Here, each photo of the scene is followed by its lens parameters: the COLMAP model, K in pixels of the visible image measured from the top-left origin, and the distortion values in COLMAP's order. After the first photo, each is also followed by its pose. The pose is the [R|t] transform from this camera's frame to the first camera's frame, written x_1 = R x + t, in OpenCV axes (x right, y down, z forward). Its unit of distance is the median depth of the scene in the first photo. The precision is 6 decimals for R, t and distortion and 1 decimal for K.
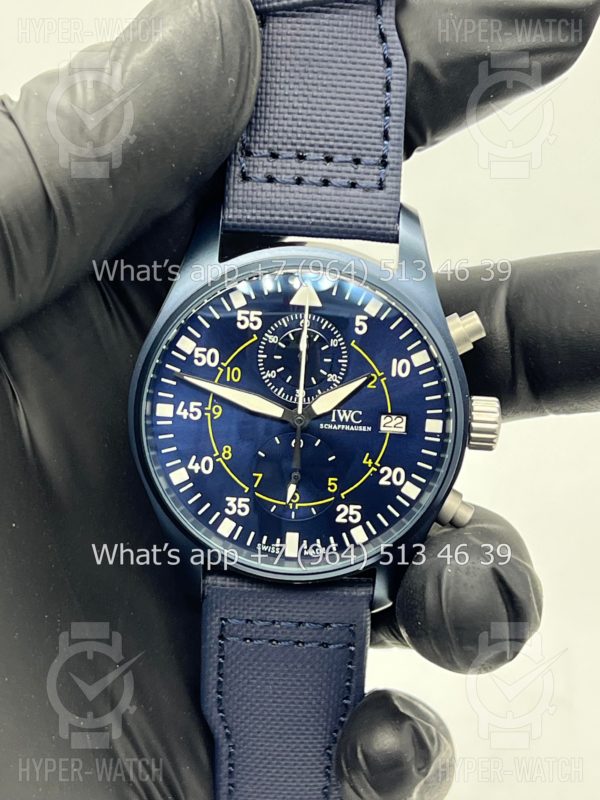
lens RADIAL K [[1833.7, 0, 301.2], [0, 1833.7, 403.8], [0, 0, 1]] dist [0.222576, 0.000000]
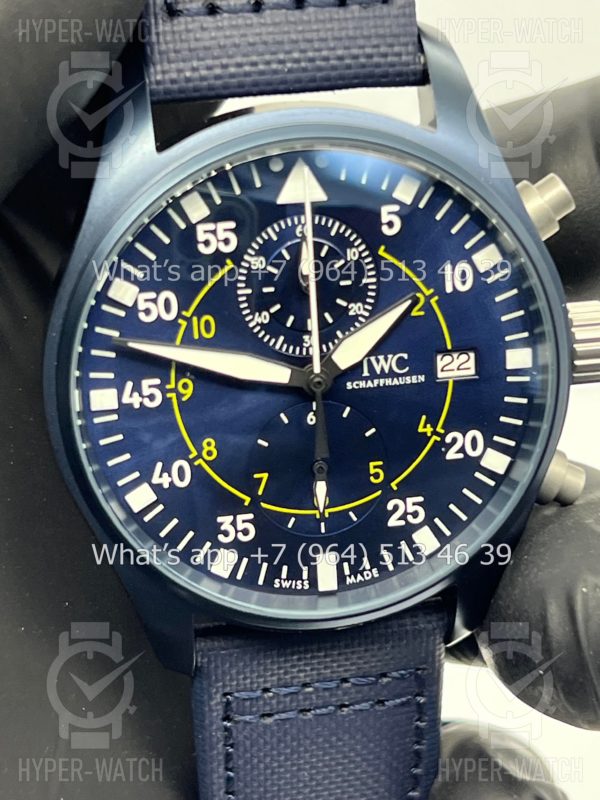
lens RADIAL K [[1833.7, 0, 295.8], [0, 1833.7, 394.5], [0, 0, 1]] dist [0.222576, 0.000000]
pose [[0.982250, -0.154224, 0.106774, -0.076240], [0.148024, 0.986924, 0.063793, -0.028494], [-0.115216, -0.046855, 0.992235, 0.364327]]
